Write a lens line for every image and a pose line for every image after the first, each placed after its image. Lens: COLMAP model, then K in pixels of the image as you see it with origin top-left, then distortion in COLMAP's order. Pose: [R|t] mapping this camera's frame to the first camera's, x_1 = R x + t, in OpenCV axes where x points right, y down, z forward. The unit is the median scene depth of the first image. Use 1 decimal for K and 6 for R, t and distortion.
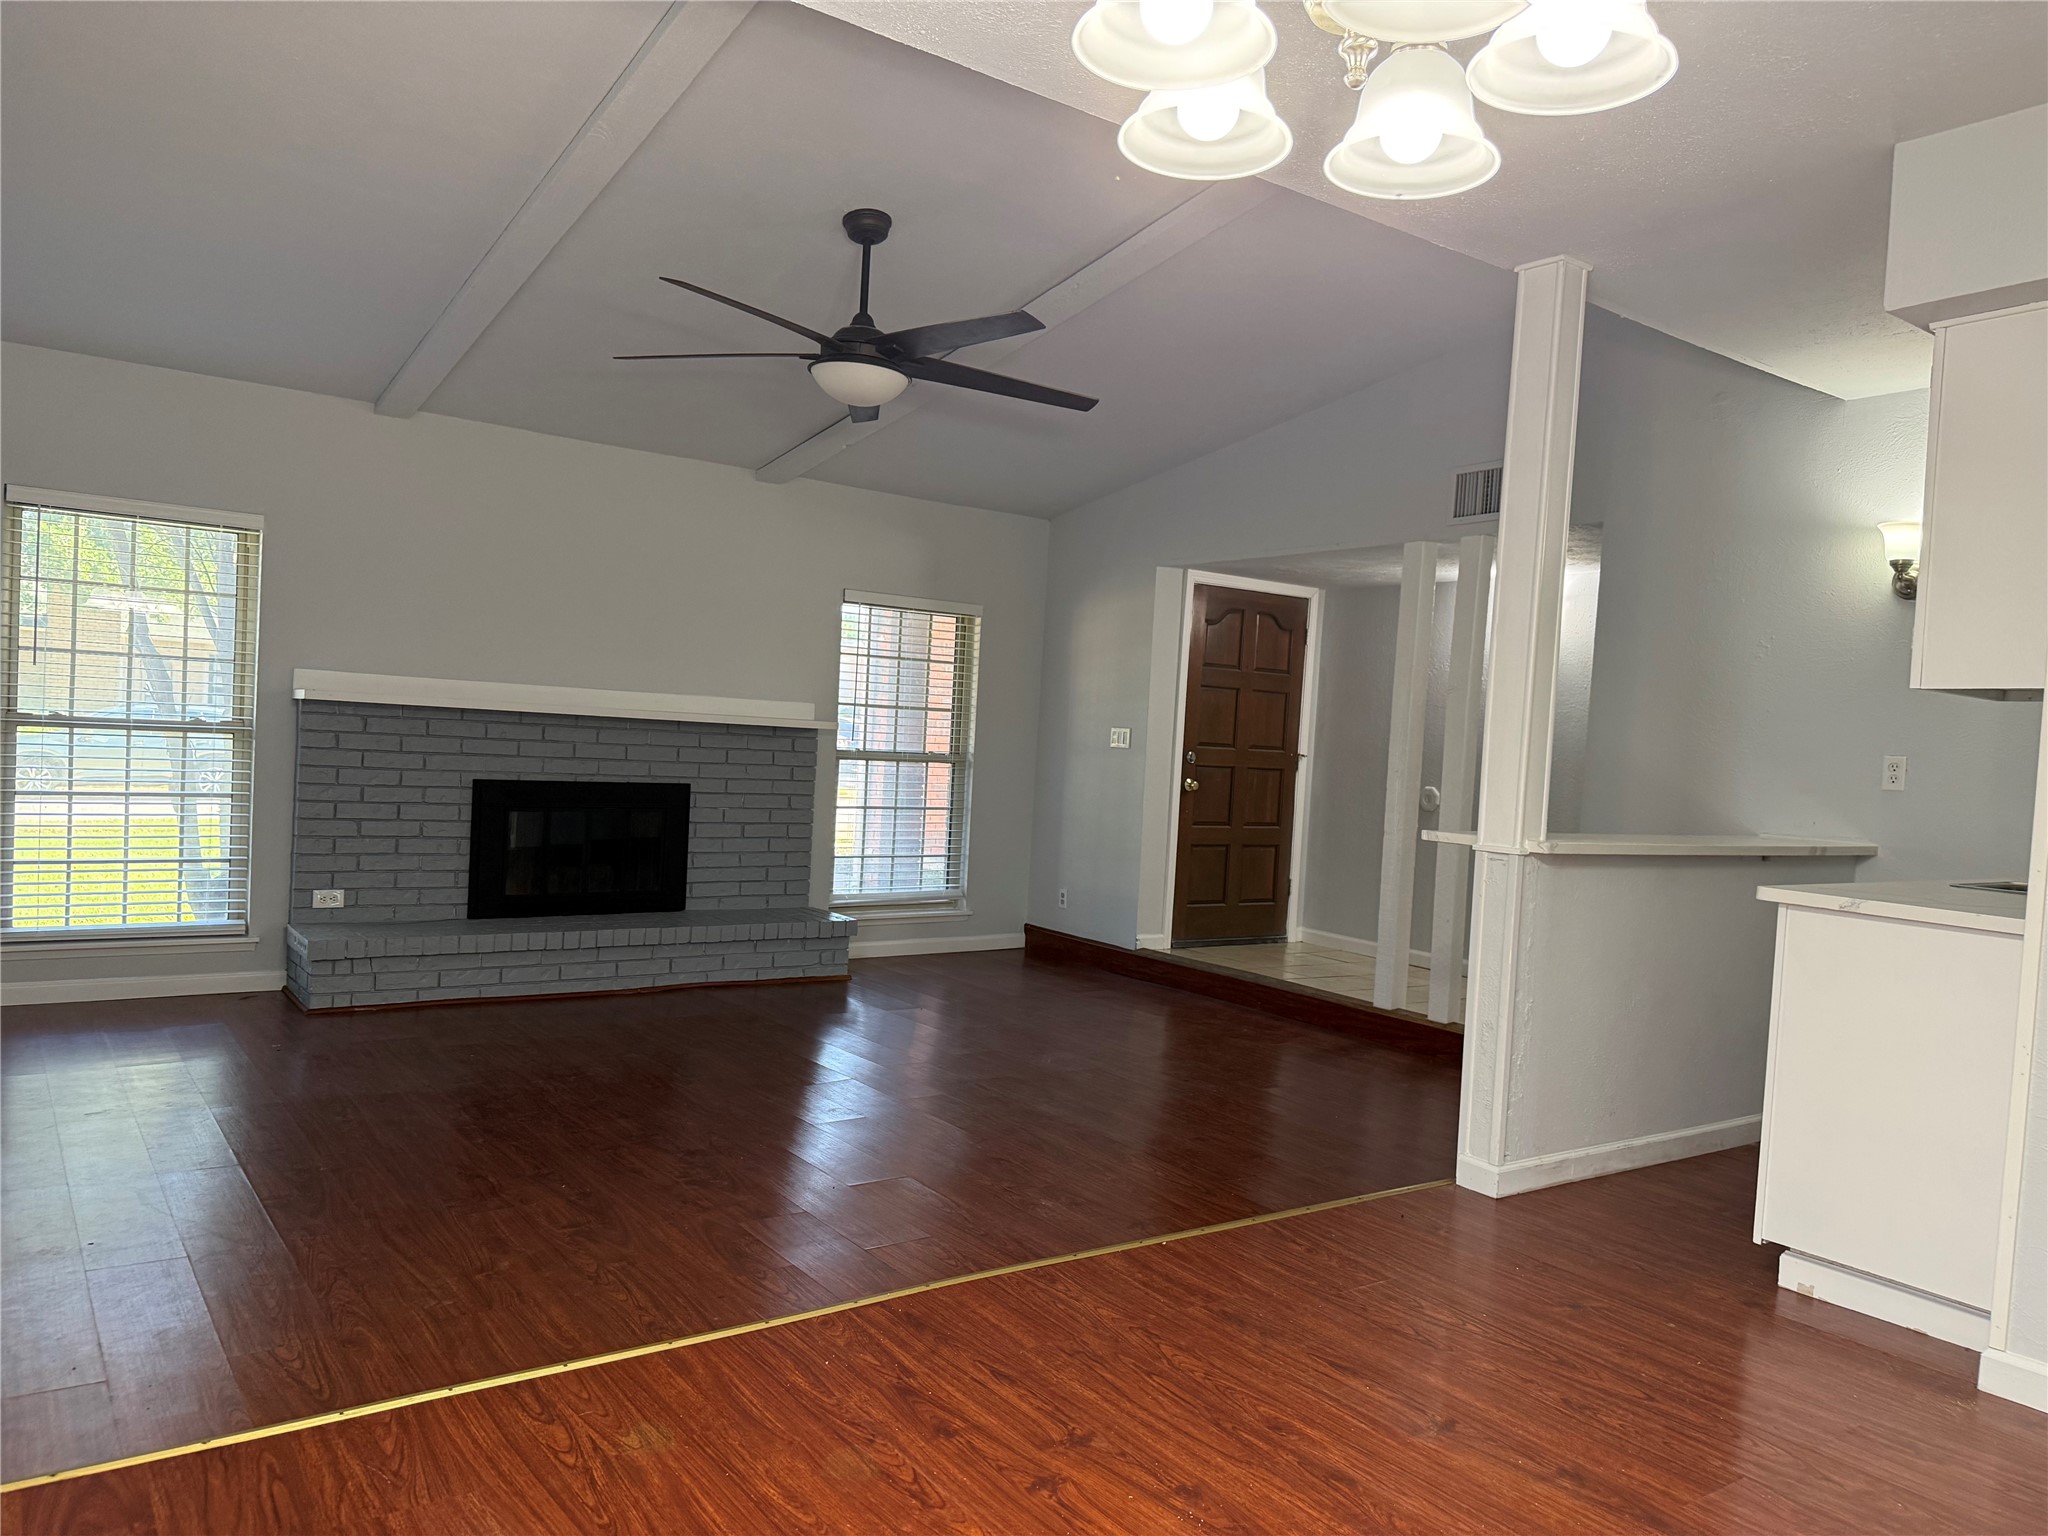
lens RADIAL K [[1439.0, 0, 1032.5], [0, 1439.0, 801.8], [0, 0, 1]] dist [0.087458, -0.097477]
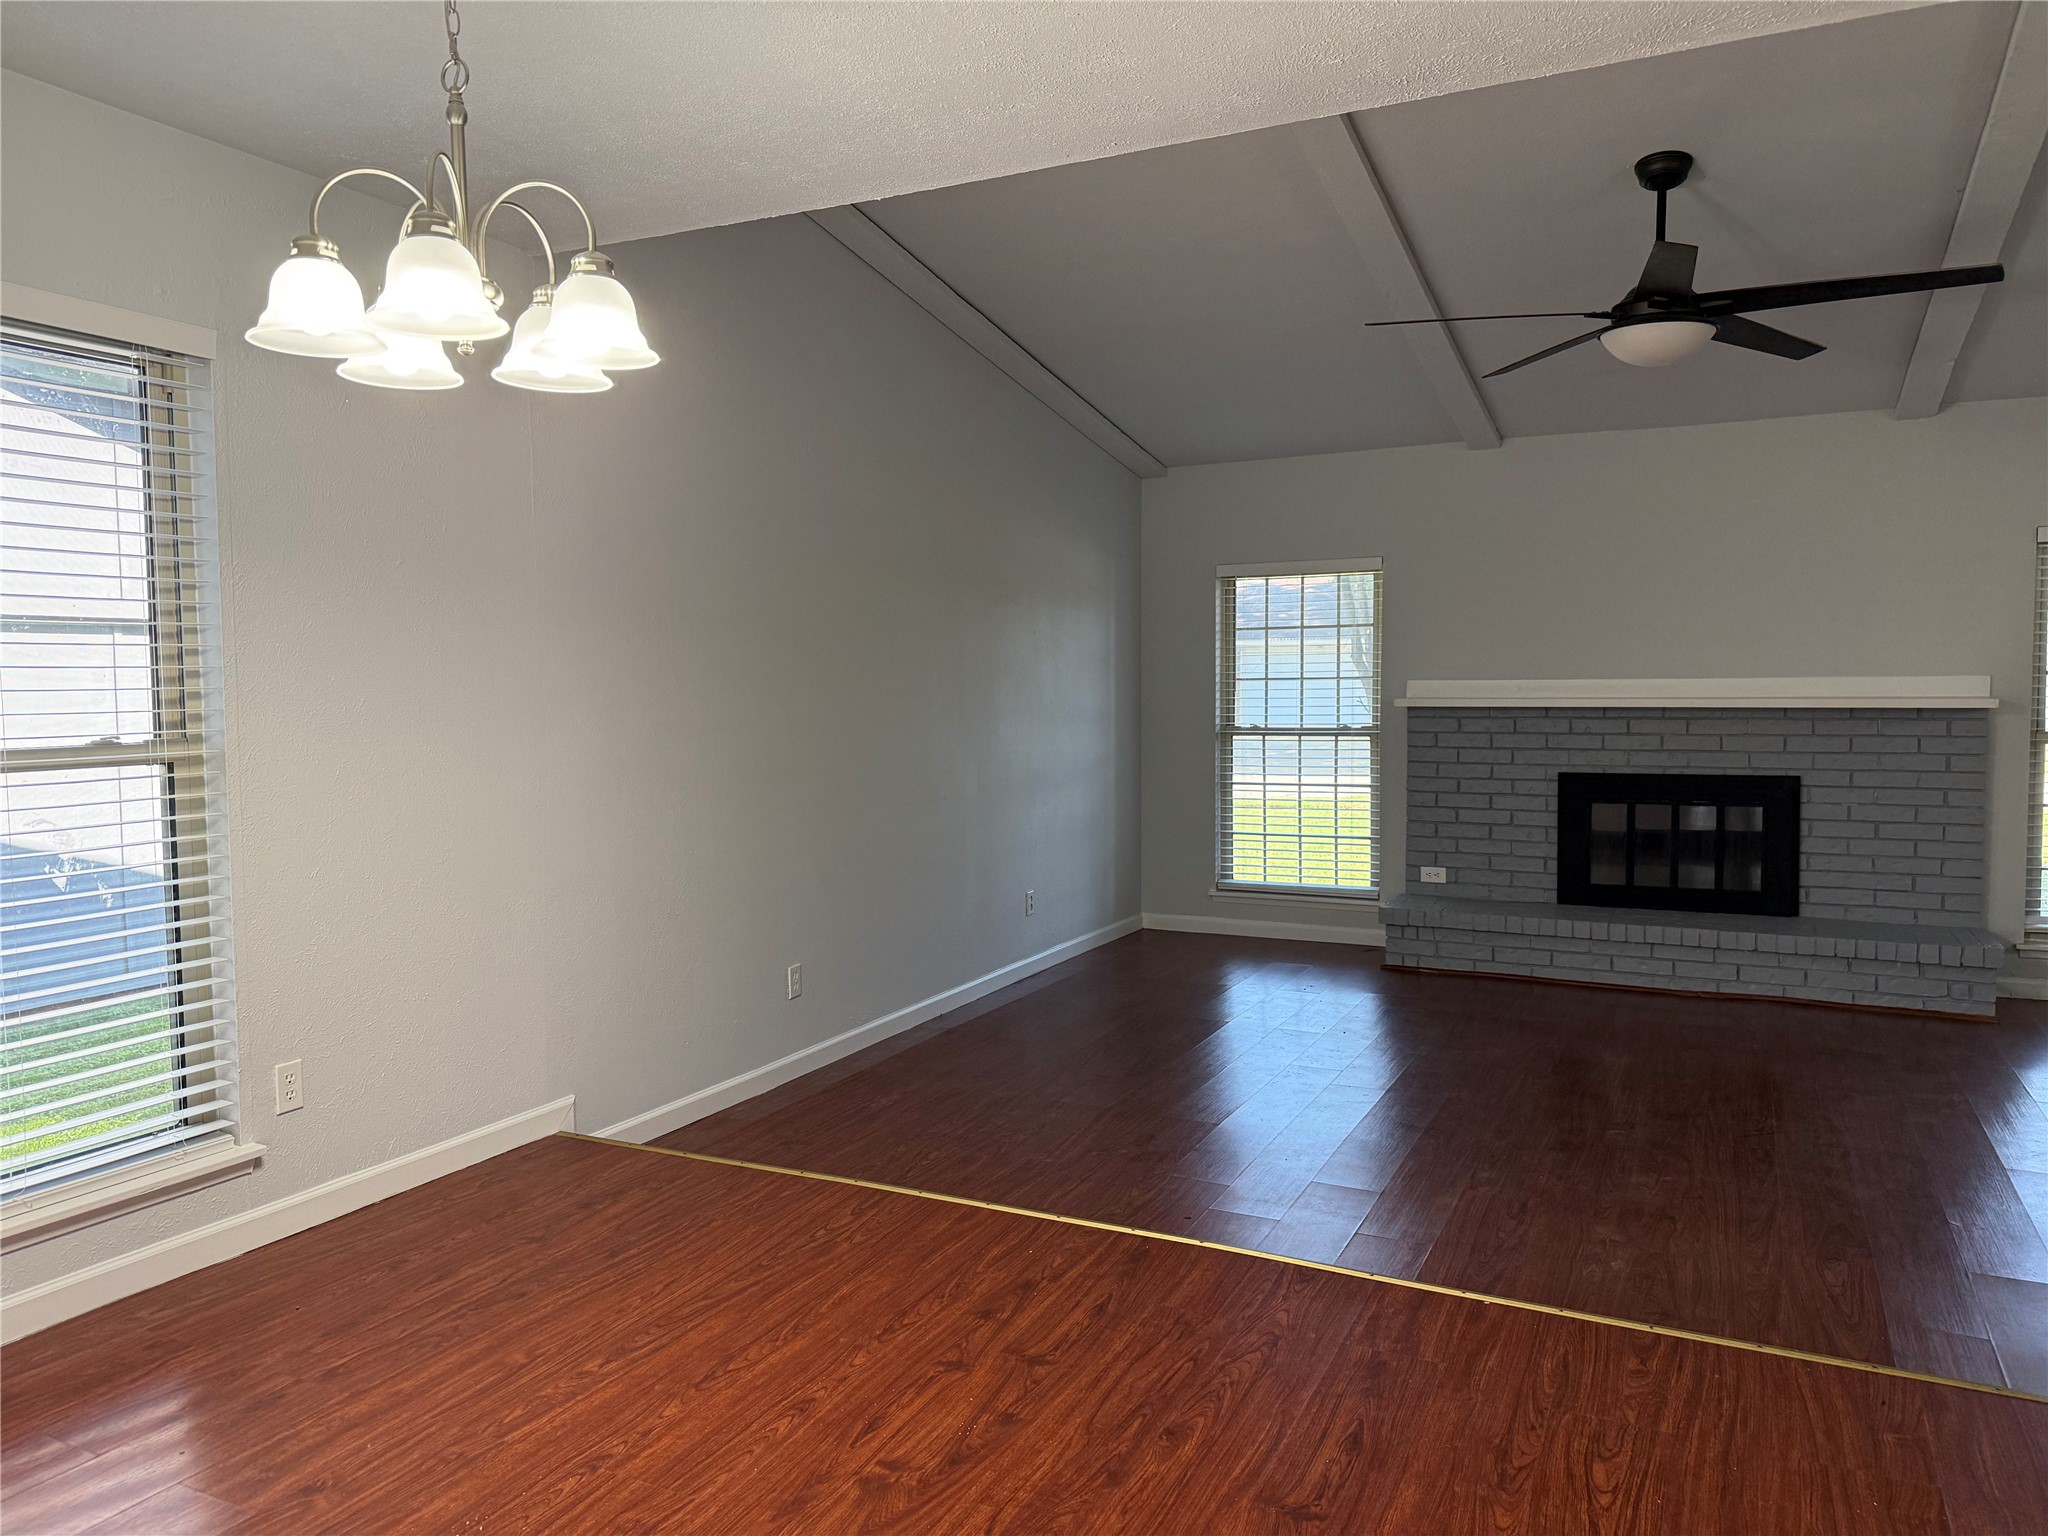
lens RADIAL K [[1439.0, 0, 1029.9], [0, 1439.0, 768.5], [0, 0, 1]] dist [0.087458, -0.097477]
pose [[0.465148, -0.004088, -0.885224, 0.385887], [-0.007998, 0.999929, -0.008820, -0.005987], [0.885197, 0.011182, 0.465082, 0.170272]]
